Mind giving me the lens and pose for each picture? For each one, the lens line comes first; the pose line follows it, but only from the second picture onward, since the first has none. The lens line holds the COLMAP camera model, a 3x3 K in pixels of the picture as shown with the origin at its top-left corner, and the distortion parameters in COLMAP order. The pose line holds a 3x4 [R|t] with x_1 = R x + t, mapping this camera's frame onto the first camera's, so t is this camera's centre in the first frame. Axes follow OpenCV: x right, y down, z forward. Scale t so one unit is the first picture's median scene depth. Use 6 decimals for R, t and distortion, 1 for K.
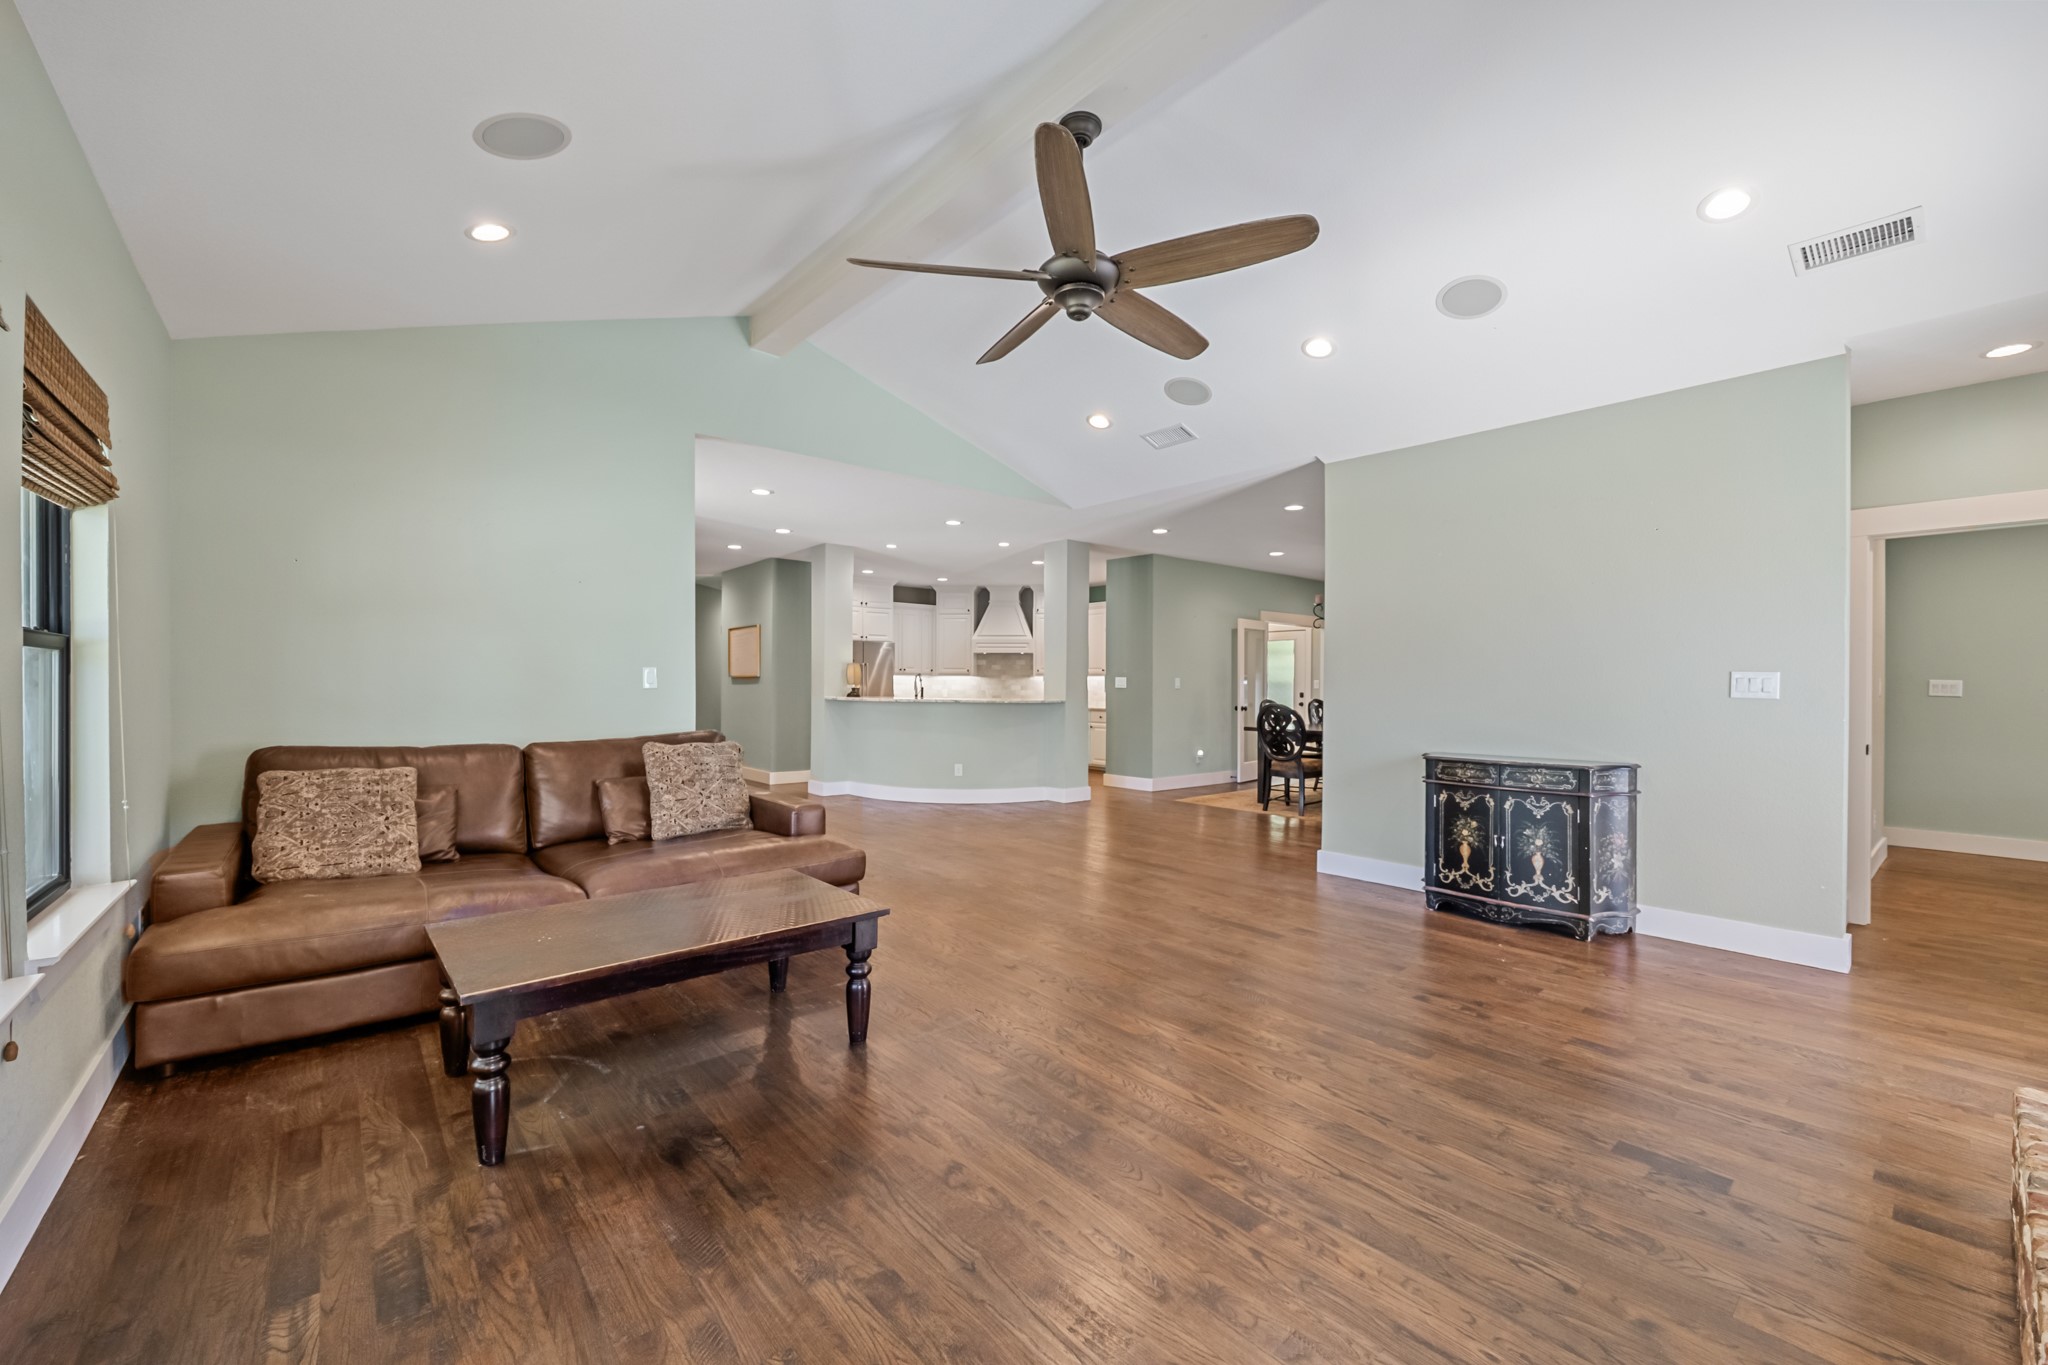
lens RADIAL K [[837.5, 0, 1032.1], [0, 837.5, 682.5], [0, 0, 1]] dist [0.000009, -0.000047]
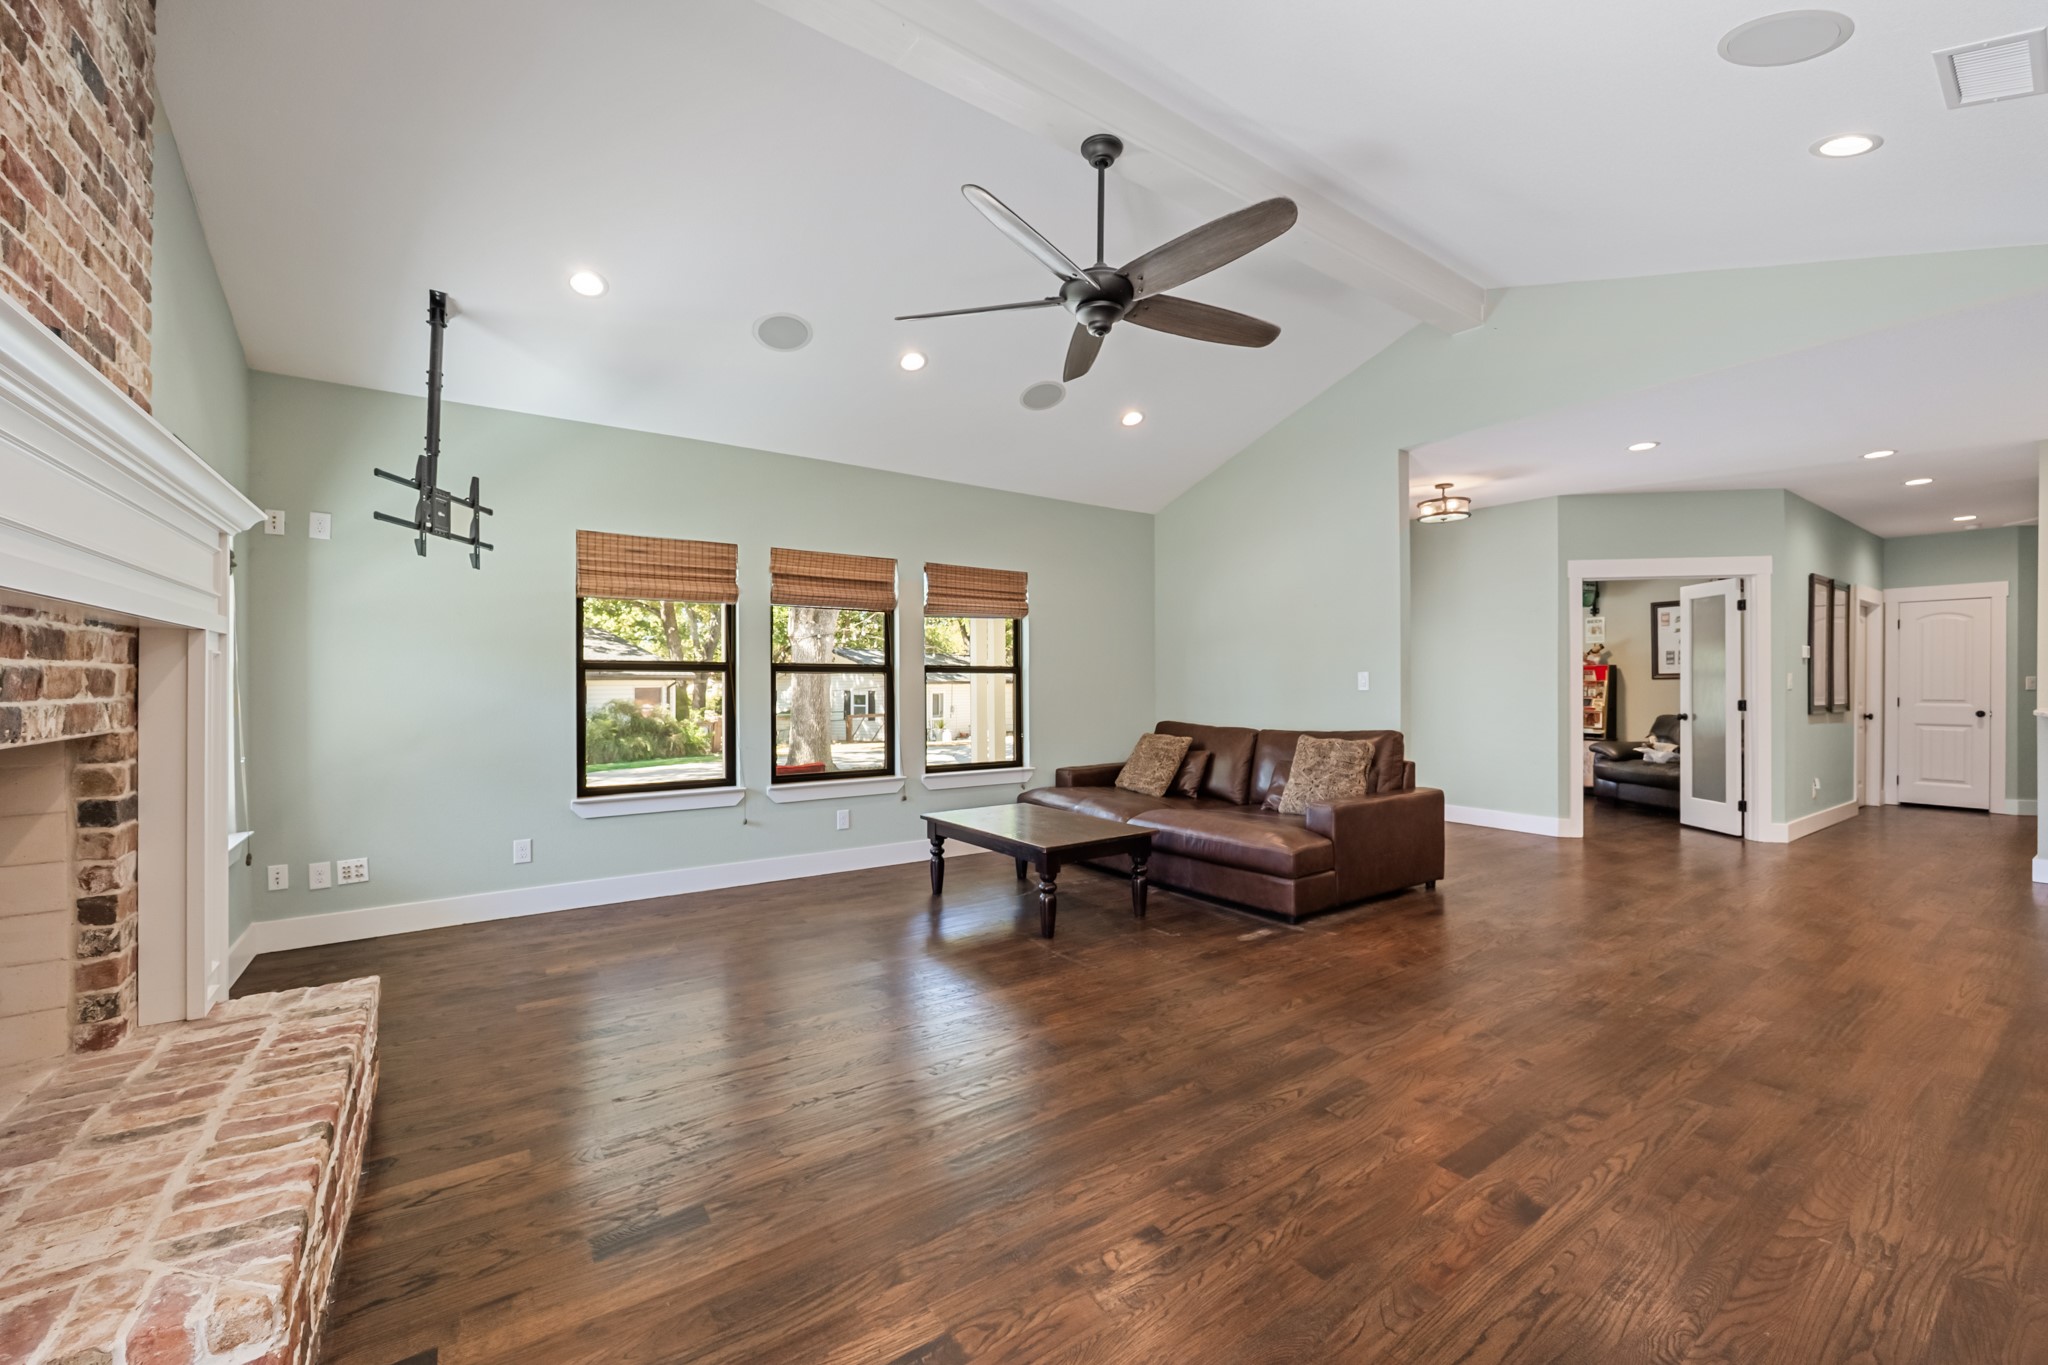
lens RADIAL K [[819.1, 0, 1024.0], [0, 819.1, 682.5], [0, 0, 1]] dist [-0.003690, 0.000026]
pose [[-0.118778, -0.008863, -0.992881, 0.323538], [0.001121, 0.999958, -0.009060, 0.002305], [0.992920, -0.002189, -0.118764, 0.307970]]
